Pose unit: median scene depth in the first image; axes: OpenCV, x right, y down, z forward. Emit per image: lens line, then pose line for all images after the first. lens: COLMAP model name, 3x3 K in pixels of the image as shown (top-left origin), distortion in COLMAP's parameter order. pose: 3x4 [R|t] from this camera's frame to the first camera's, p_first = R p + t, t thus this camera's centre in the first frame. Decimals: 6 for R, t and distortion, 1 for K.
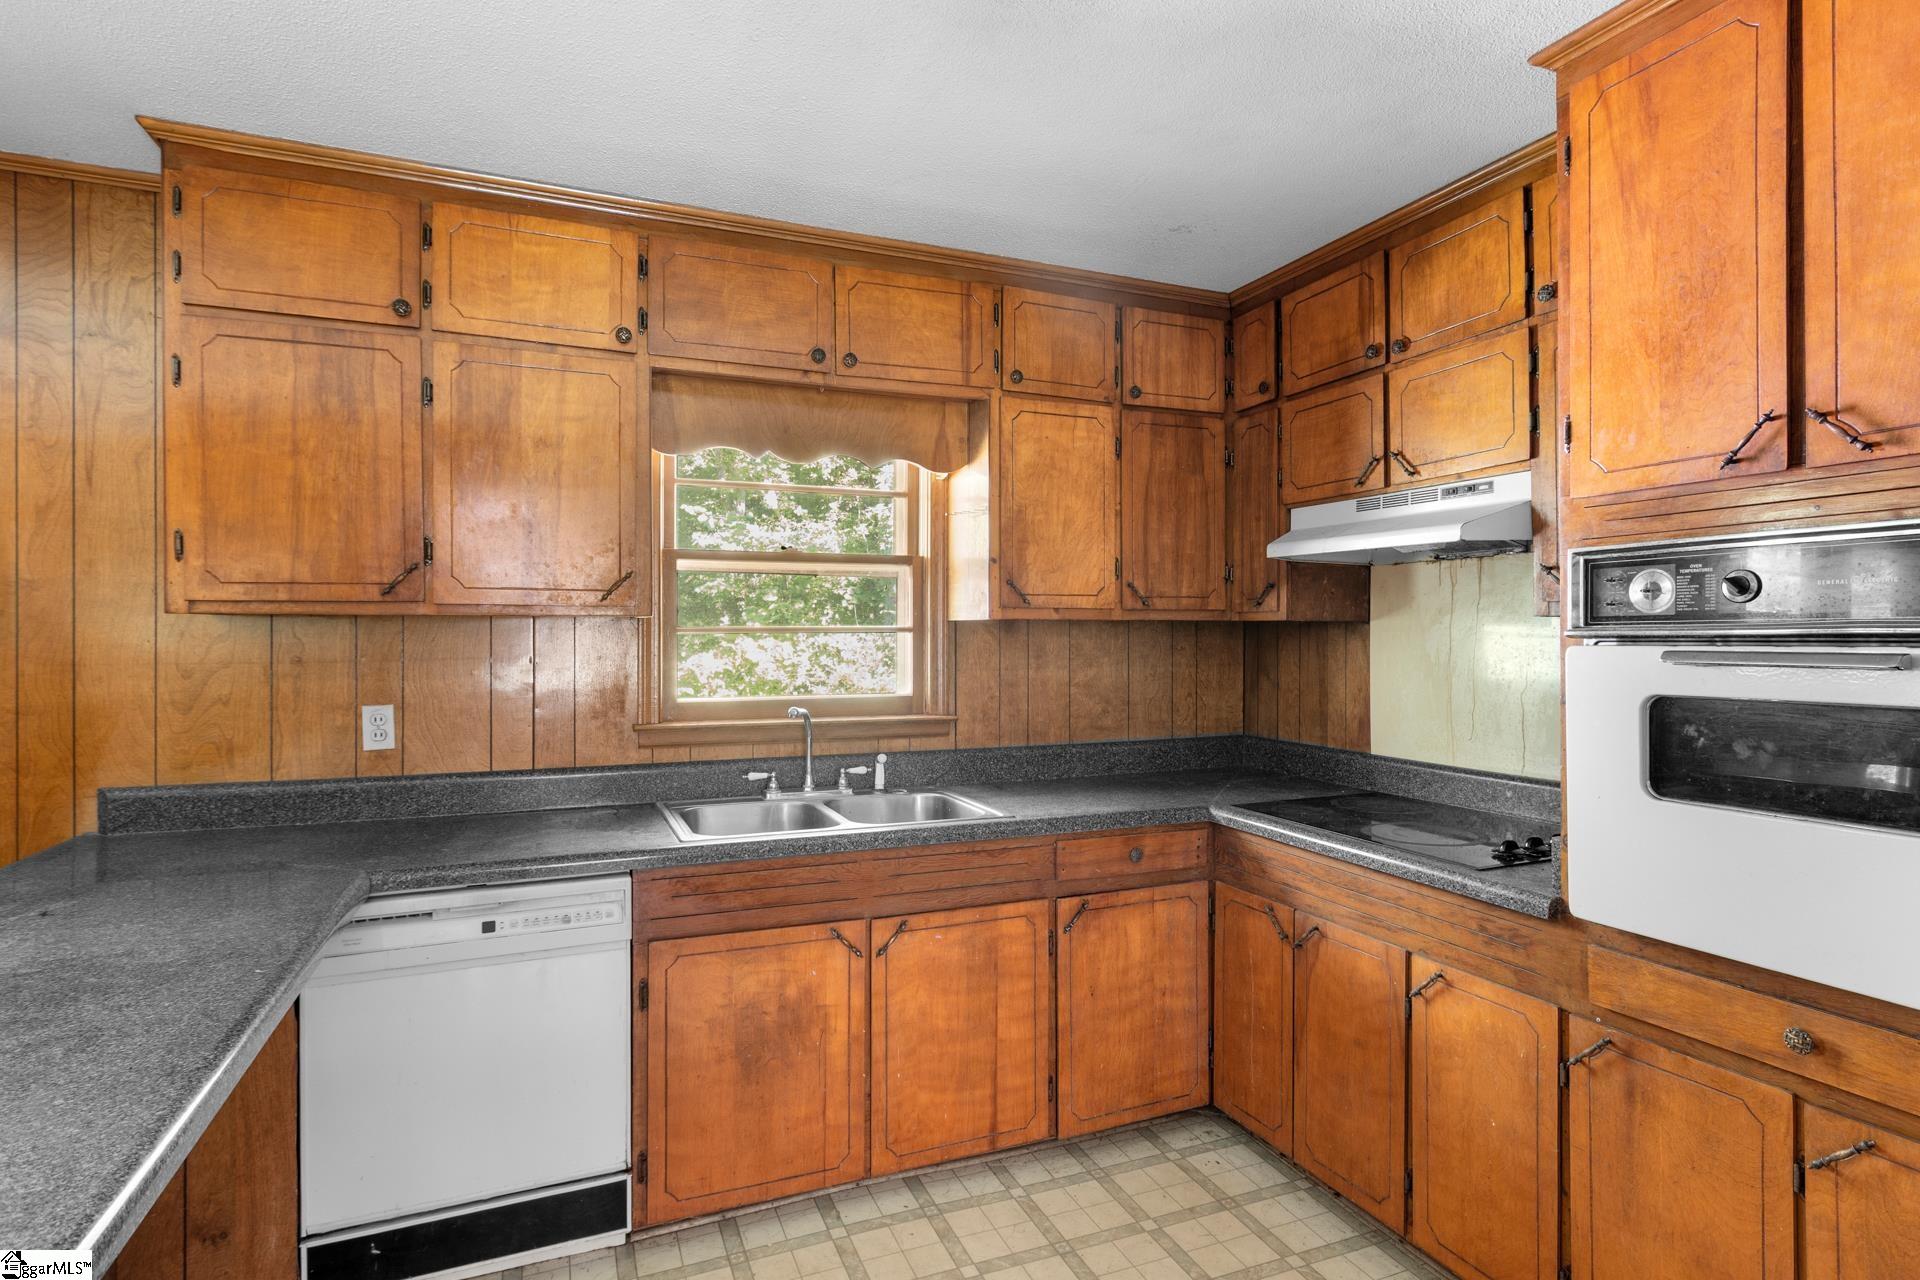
lens RADIAL K [[985.6, 0, 948.9], [0, 985.6, 633.9], [0, 0, 1]] dist [0.006698, -0.002957]
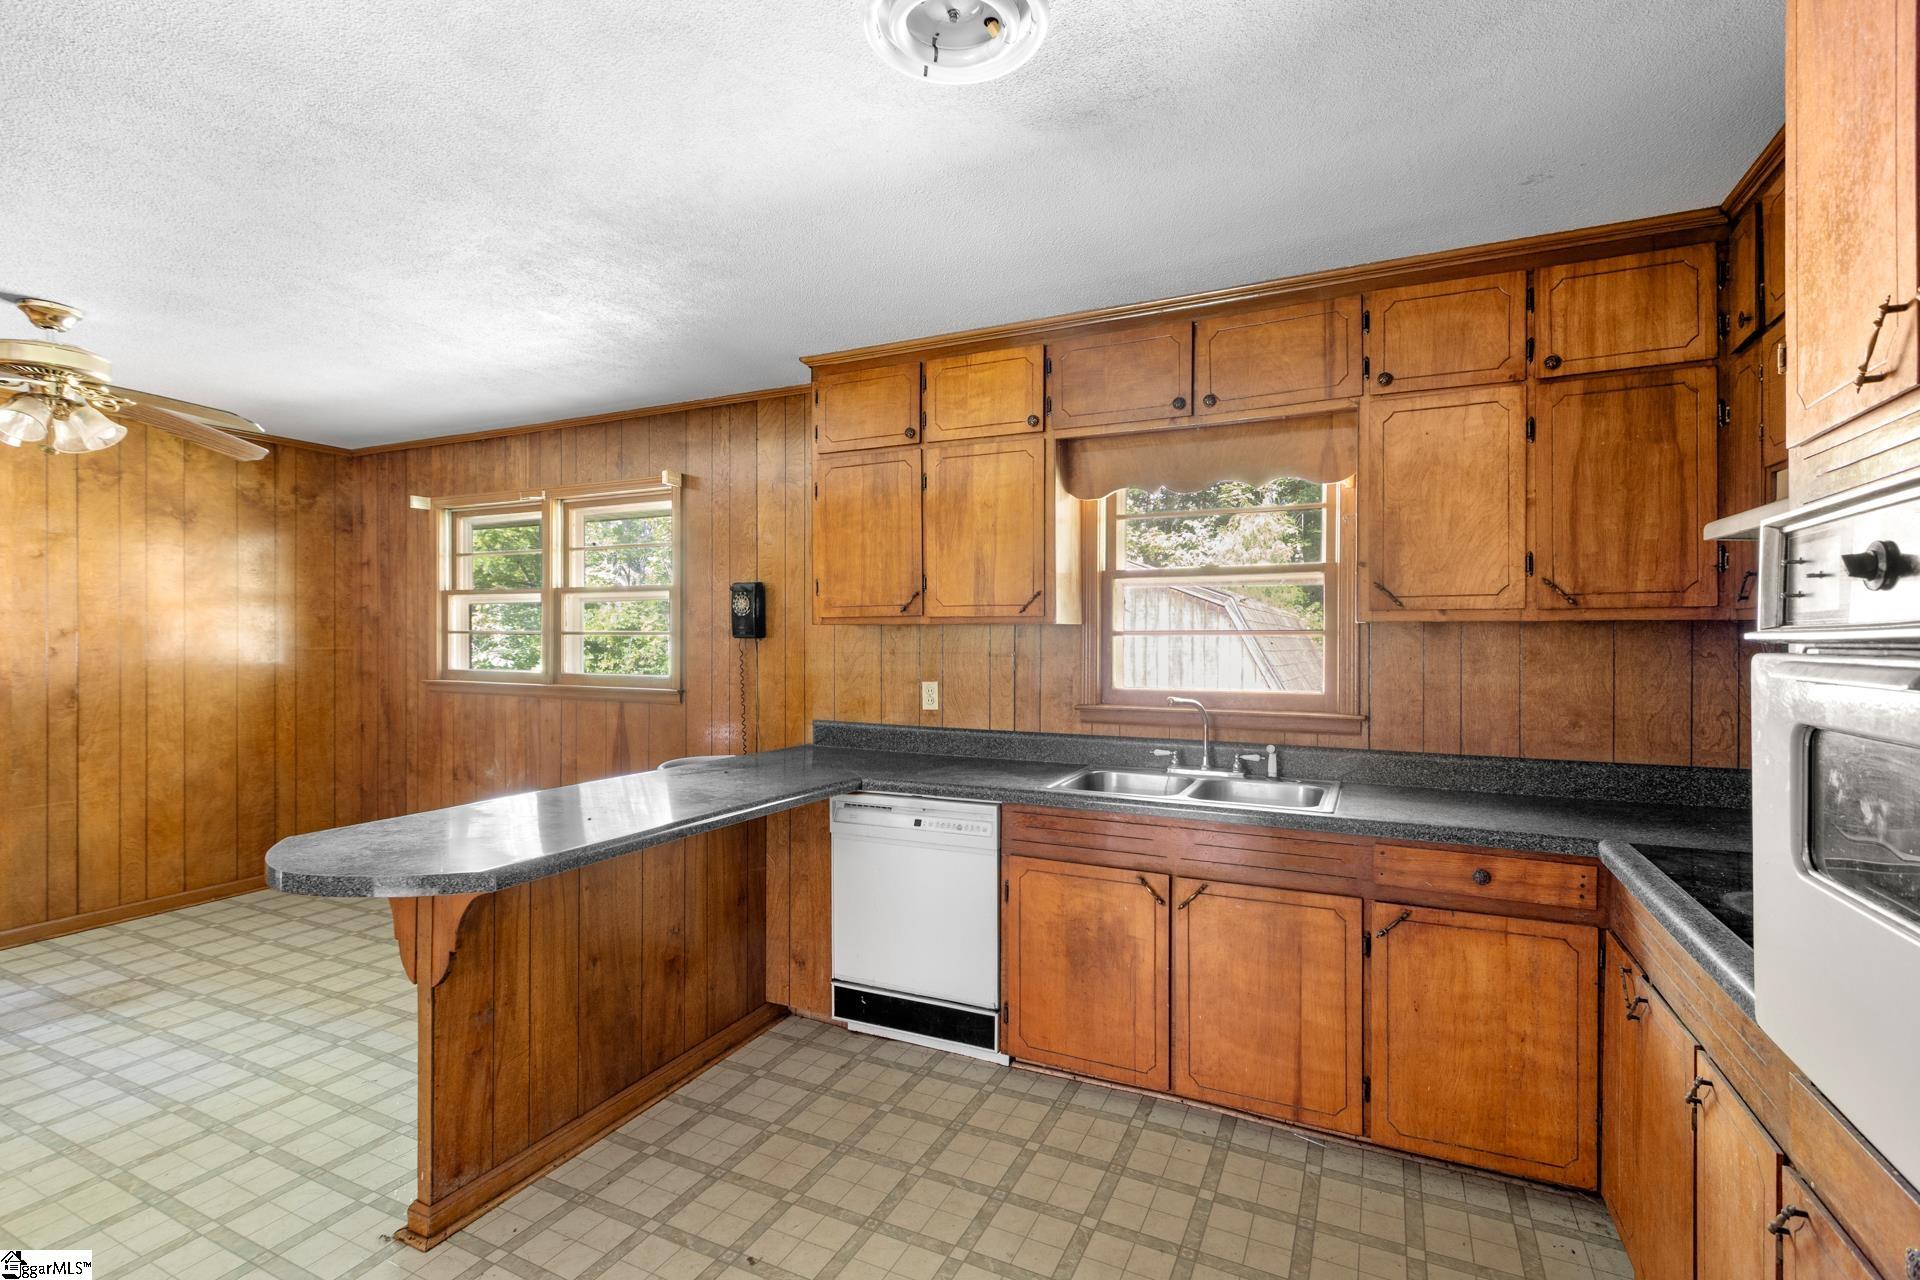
lens RADIAL K [[879.8, 0, 950.9], [0, 879.8, 640.7], [0, 0, 1]] dist [0.006433, -0.002367]
pose [[0.665434, 0.004235, -0.746444, 0.523680], [-0.001750, 0.999990, 0.004114, 0.001361], [0.746454, -0.001432, 0.665435, 0.092100]]
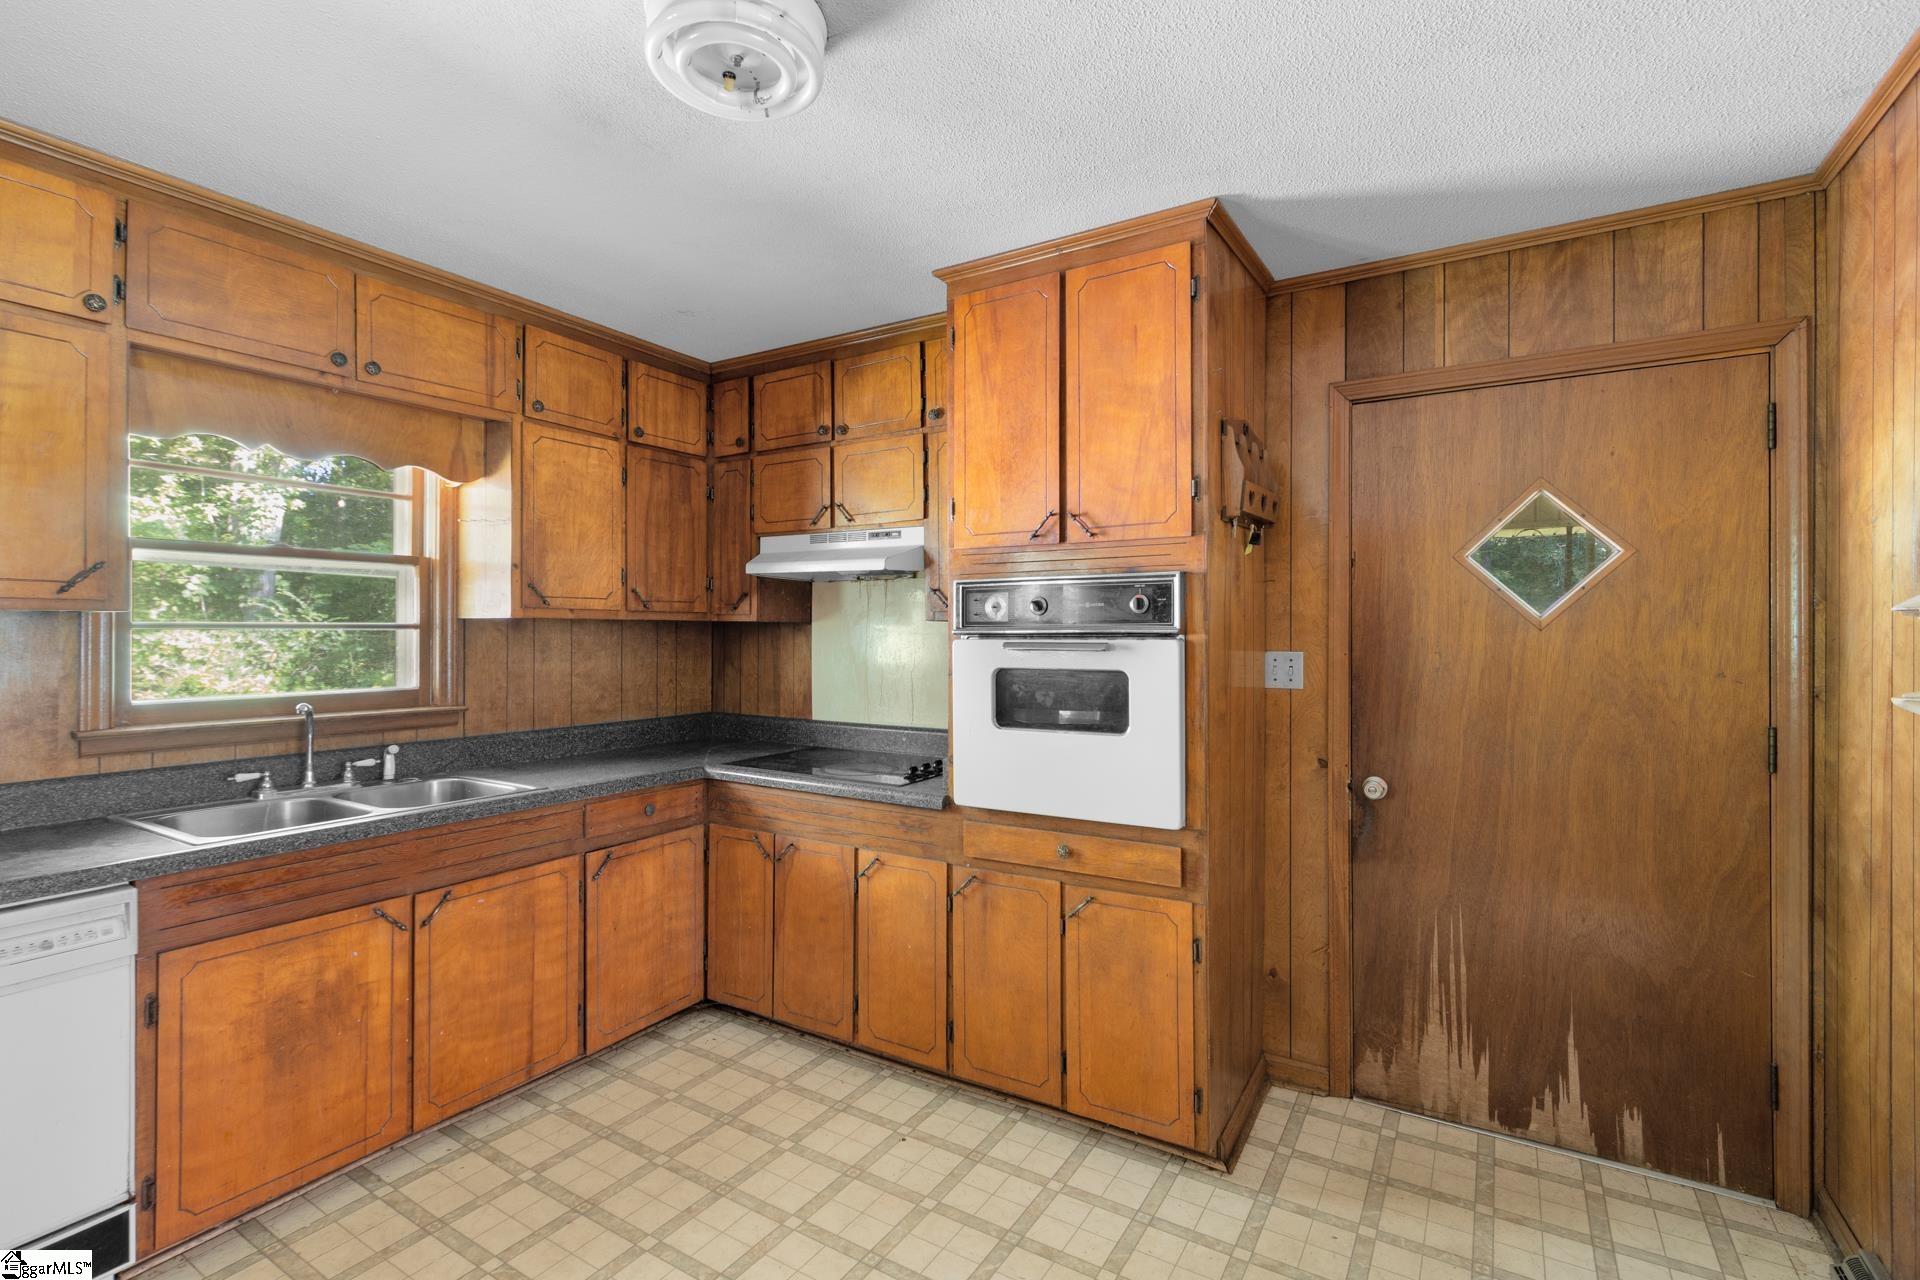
lens RADIAL K [[879.8, 0, 951.7], [0, 879.8, 630.3], [0, 0, 1]] dist [0.006433, -0.002367]
pose [[0.807946, 0.002880, 0.589249, -0.171635], [-0.002276, 0.999996, -0.001767, -0.000149], [-0.589252, 0.000086, 0.807949, -0.127292]]
